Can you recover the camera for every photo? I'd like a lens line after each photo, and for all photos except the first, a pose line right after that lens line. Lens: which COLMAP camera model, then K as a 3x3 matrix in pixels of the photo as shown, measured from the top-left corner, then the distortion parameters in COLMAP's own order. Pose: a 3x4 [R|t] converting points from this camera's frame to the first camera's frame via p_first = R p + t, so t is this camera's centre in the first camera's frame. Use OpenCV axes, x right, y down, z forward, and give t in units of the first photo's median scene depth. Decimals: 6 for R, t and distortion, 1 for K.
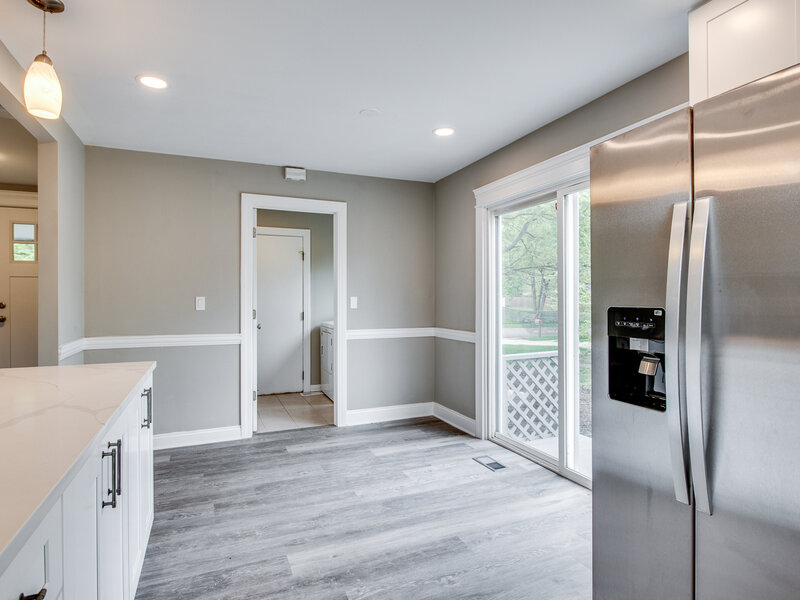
lens RADIAL K [[449.5, 0, 404.5], [0, 449.5, 304.1], [0, 0, 1]] dist [-0.007301, -0.001489]
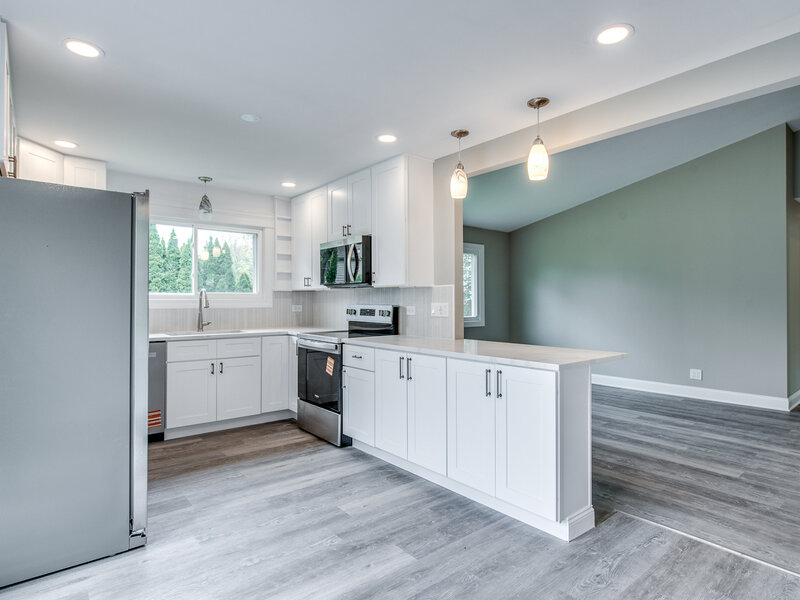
lens RADIAL K [[449.5, 0, 399.3], [0, 449.5, 297.6], [0, 0, 1]] dist [-0.007301, -0.001489]
pose [[-0.964330, 0.001707, -0.264696, 0.032722], [0.000061, 0.999981, 0.006228, -0.021518], [0.264701, 0.005990, -0.964312, 1.754136]]
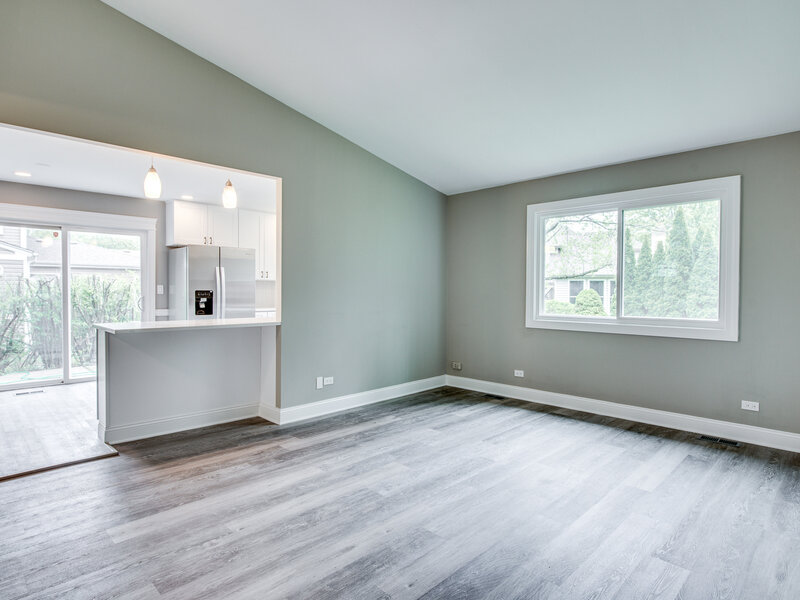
lens RADIAL K [[449.5, 0, 405.5], [0, 449.5, 297.6], [0, 0, 1]] dist [-0.007301, -0.001489]
pose [[-0.362222, -0.013766, 0.931990, -2.370615], [0.008392, 0.999802, 0.018029, 0.009688], [-0.932054, 0.014351, -0.362035, 0.504589]]
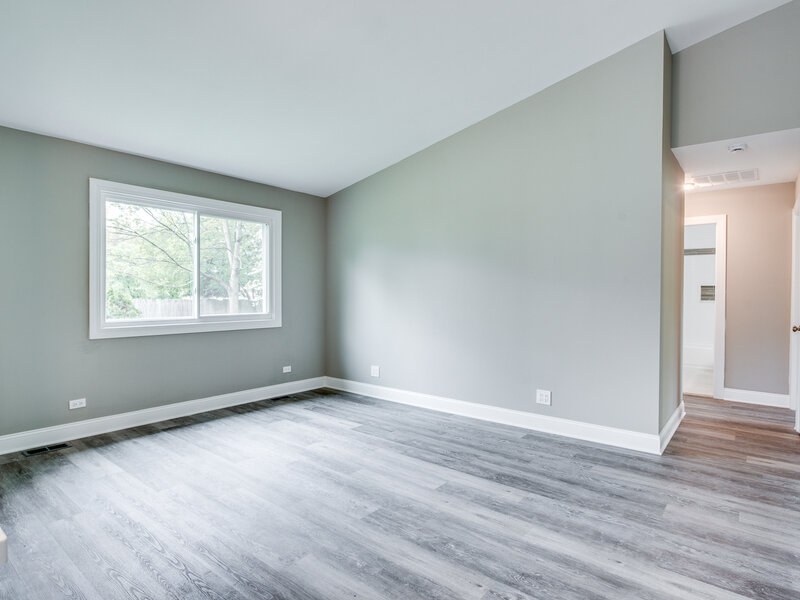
lens RADIAL K [[449.5, 0, 397.0], [0, 449.5, 297.6], [0, 0, 1]] dist [-0.007301, -0.001489]
pose [[-0.892325, 0.001839, -0.451391, -0.881137], [-0.009505, 0.999693, 0.022863, -0.001771], [0.451294, 0.024691, -0.892034, 1.110312]]
